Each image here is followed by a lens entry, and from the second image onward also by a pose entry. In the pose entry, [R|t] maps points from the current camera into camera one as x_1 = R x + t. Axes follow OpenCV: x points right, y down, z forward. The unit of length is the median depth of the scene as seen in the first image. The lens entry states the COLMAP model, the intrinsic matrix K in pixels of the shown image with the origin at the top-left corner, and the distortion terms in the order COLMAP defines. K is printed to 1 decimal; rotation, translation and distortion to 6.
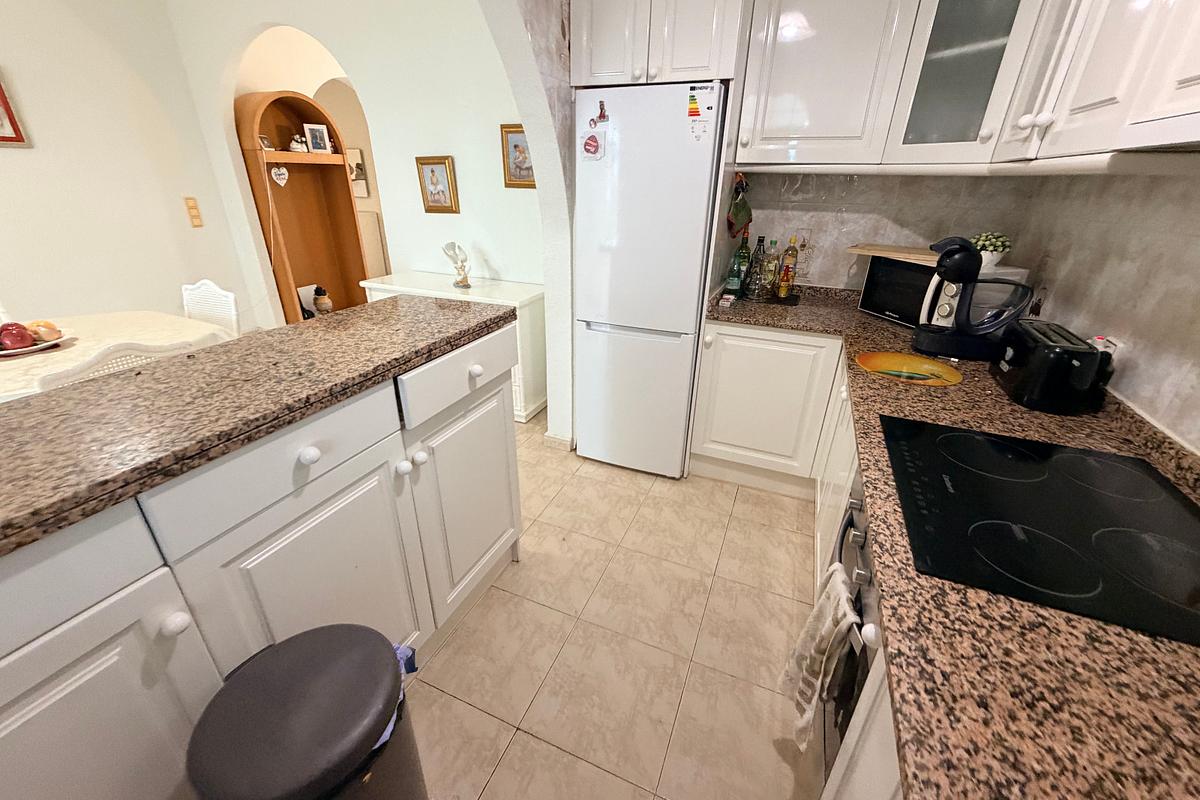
lens RADIAL K [[480.2, 0, 597.6], [0, 480.2, 399.1], [0, 0, 1]] dist [0.001345, -0.000088]
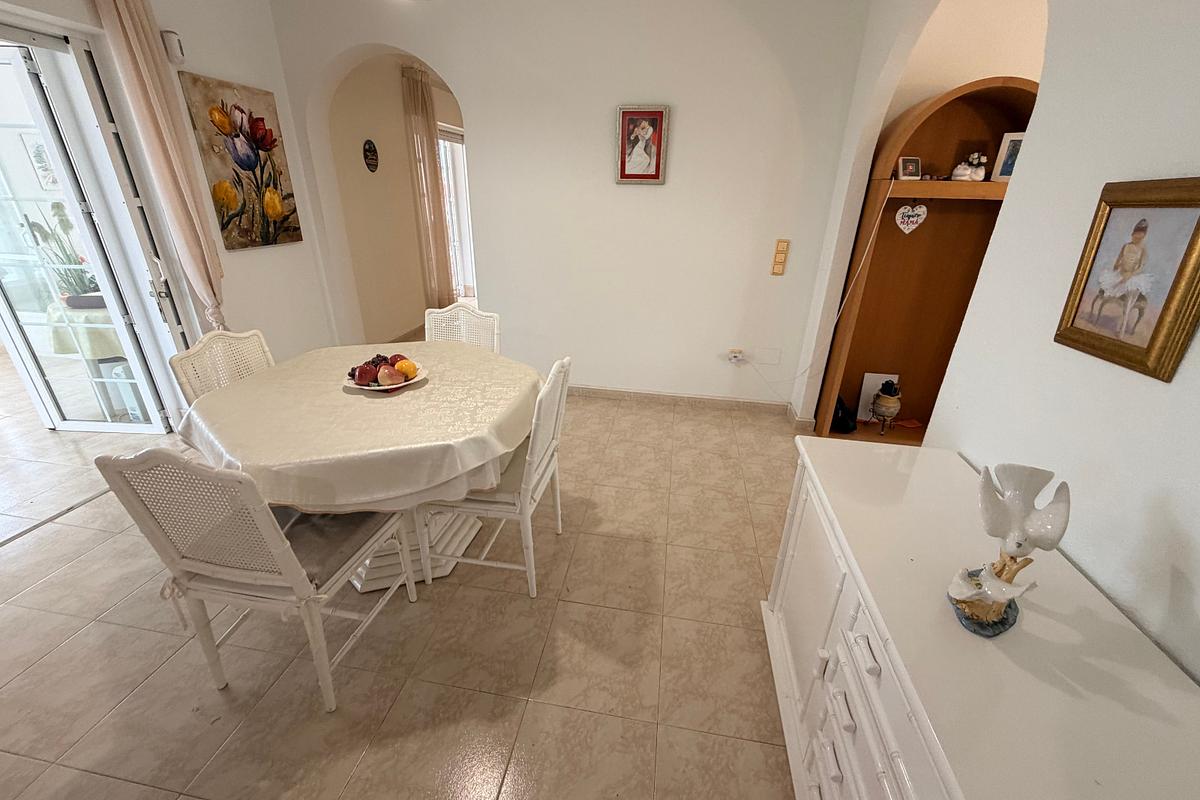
lens RADIAL K [[480.2, 0, 597.6], [0, 480.2, 399.1], [0, 0, 1]] dist [0.001345, -0.000088]
pose [[0.236510, 0.376221, -0.895835, -0.114767], [-0.427461, 0.868263, 0.251788, -0.305984], [0.872548, 0.323384, 0.366173, 0.616074]]
